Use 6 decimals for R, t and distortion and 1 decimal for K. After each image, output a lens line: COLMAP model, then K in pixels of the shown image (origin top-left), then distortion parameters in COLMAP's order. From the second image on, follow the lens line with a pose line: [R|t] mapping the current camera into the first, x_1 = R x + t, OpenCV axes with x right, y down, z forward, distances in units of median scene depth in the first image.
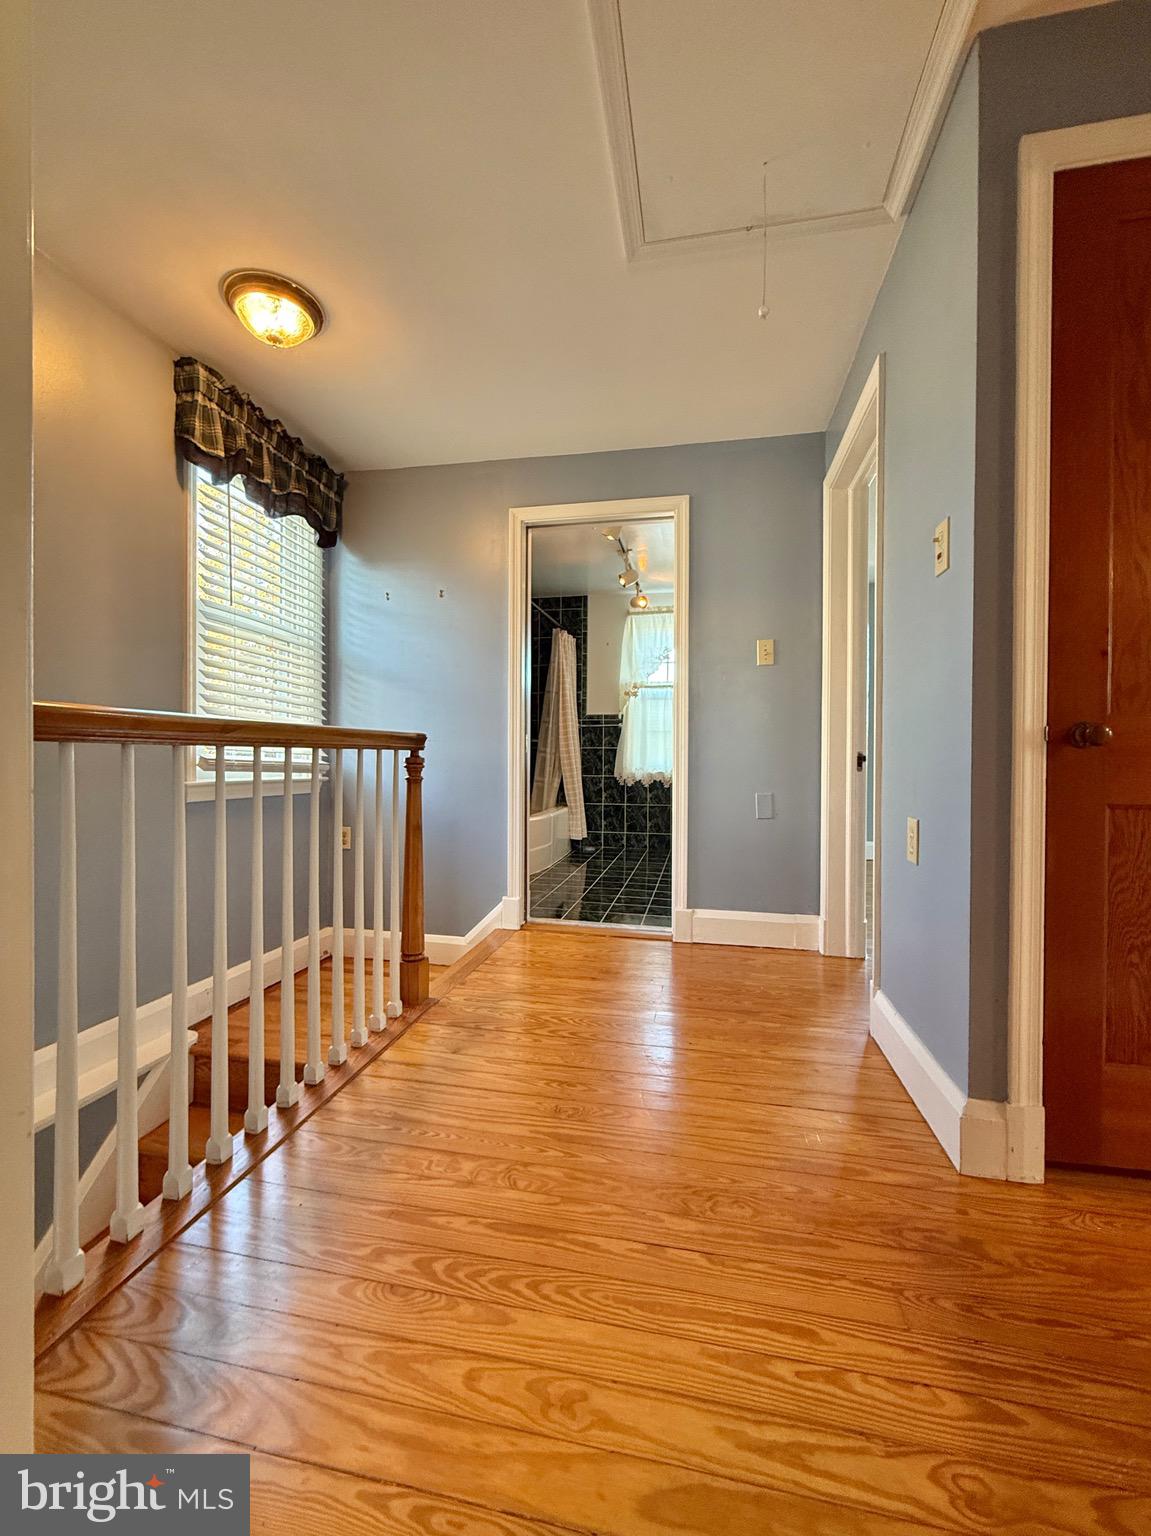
lens RADIAL K [[627.0, 0, 576.6], [0, 627.0, 765.6], [0, 0, 1]] dist [-0.002002, -0.000054]
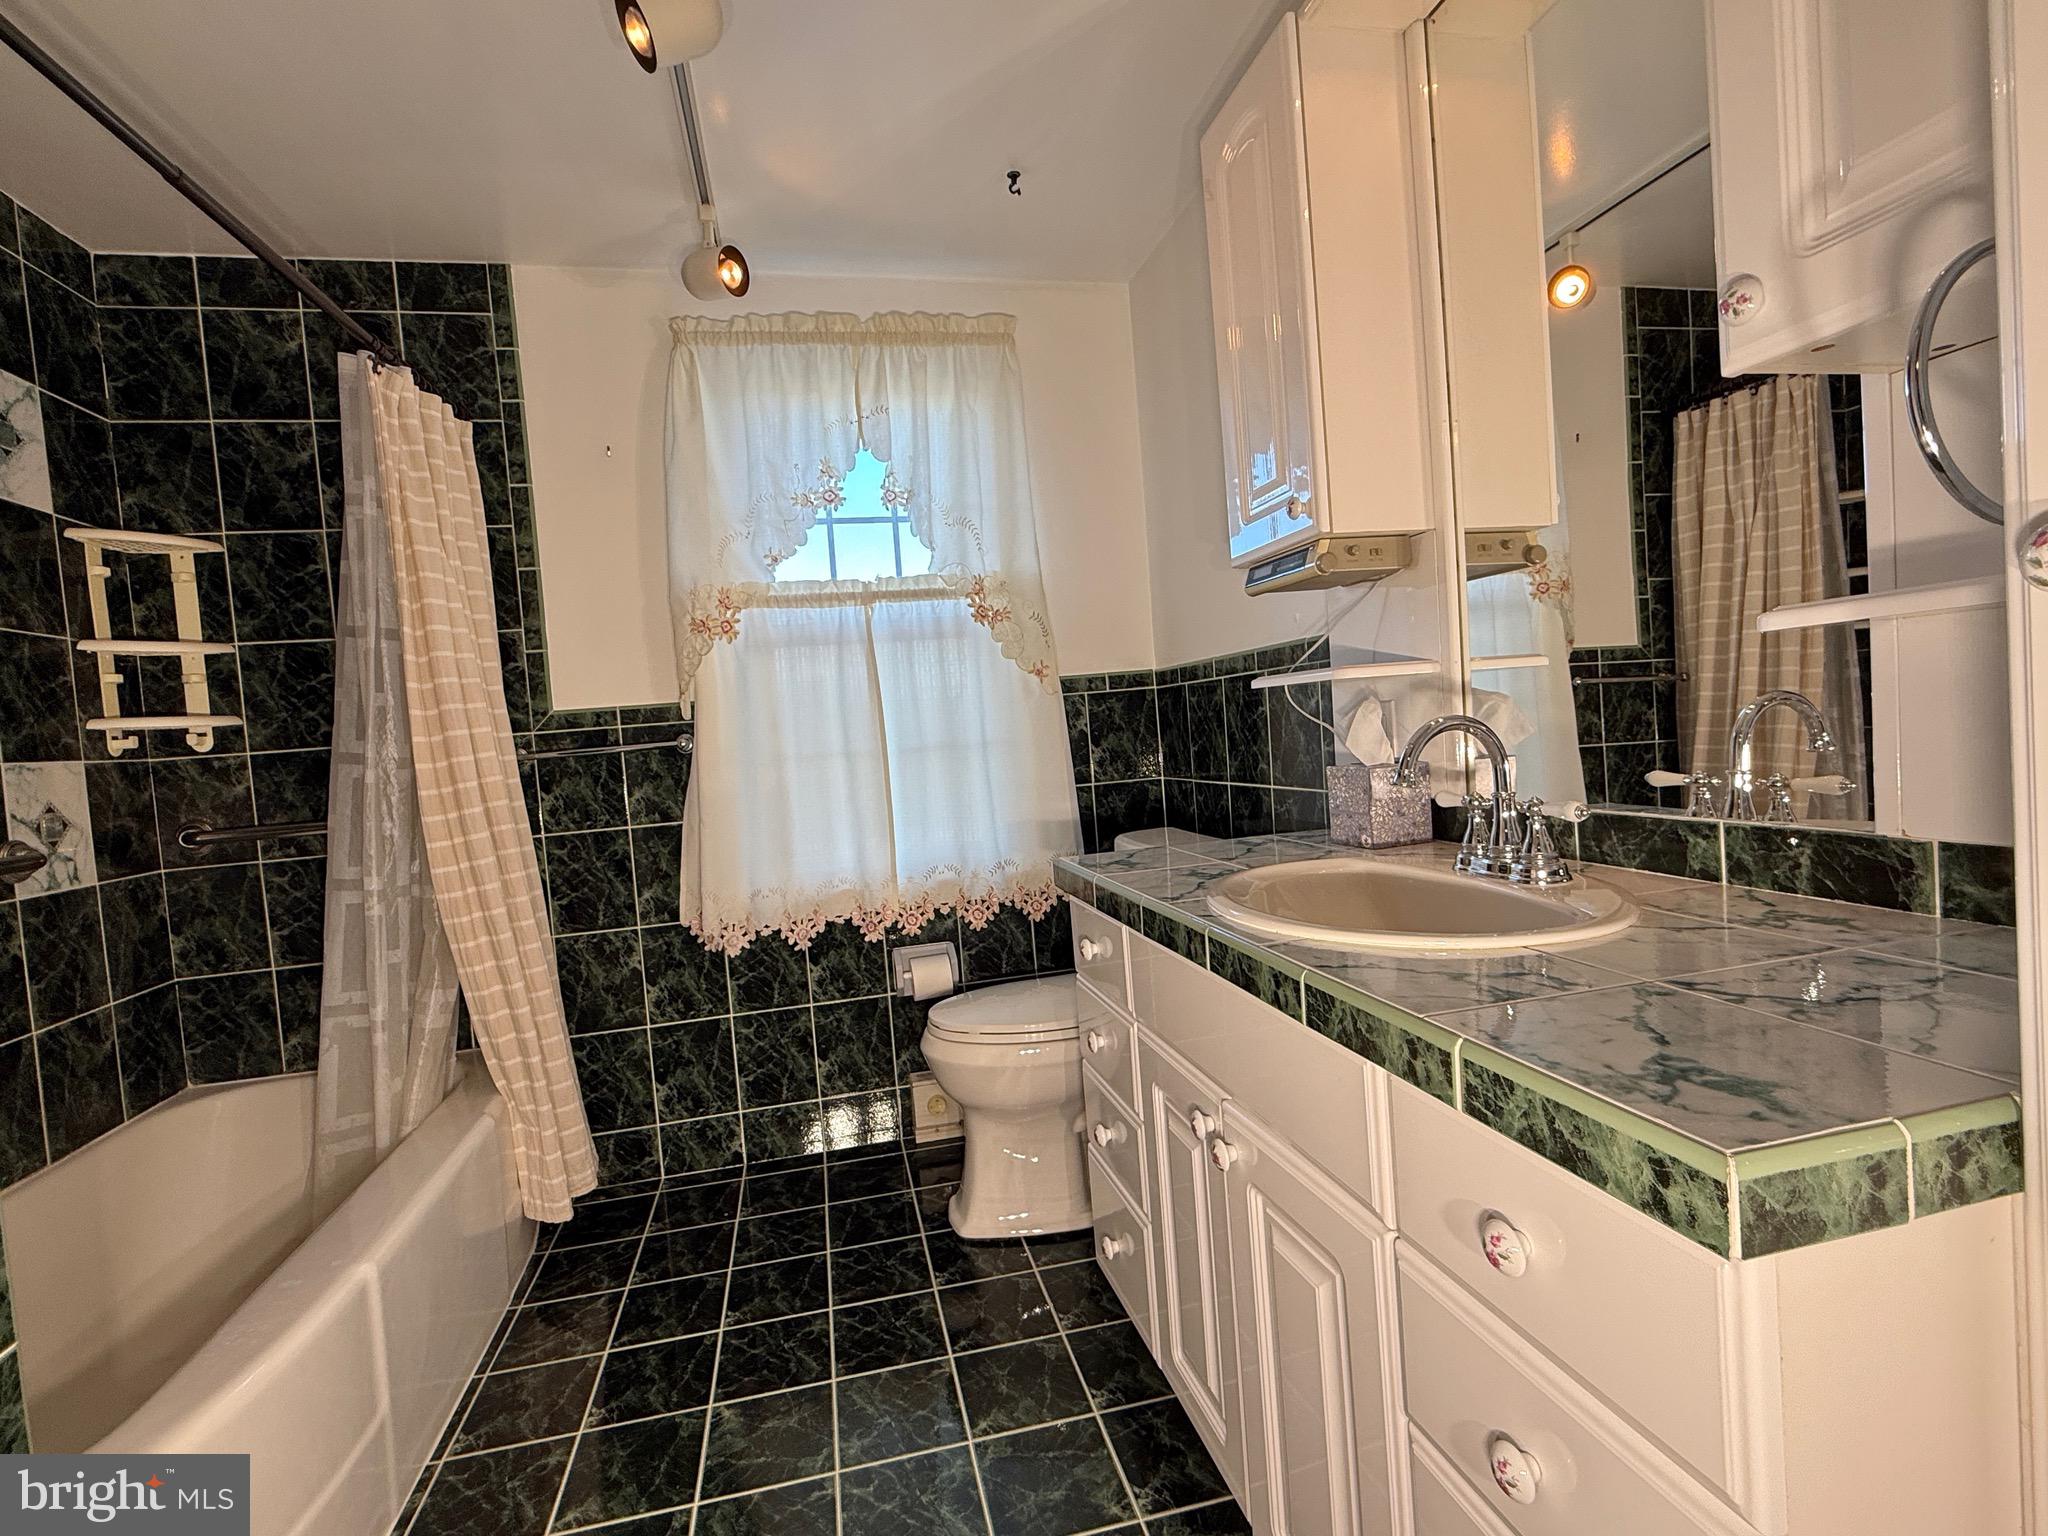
lens RADIAL K [[961.8, 0, 1021.7], [0, 961.8, 768.5], [0, 0, 1]] dist [-0.002758, -0.000318]
pose [[0.909644, -0.094637, 0.404466, 0.030842], [0.086137, 0.995511, 0.039208, -0.056186], [-0.406361, -0.000825, 0.913712, 0.540804]]
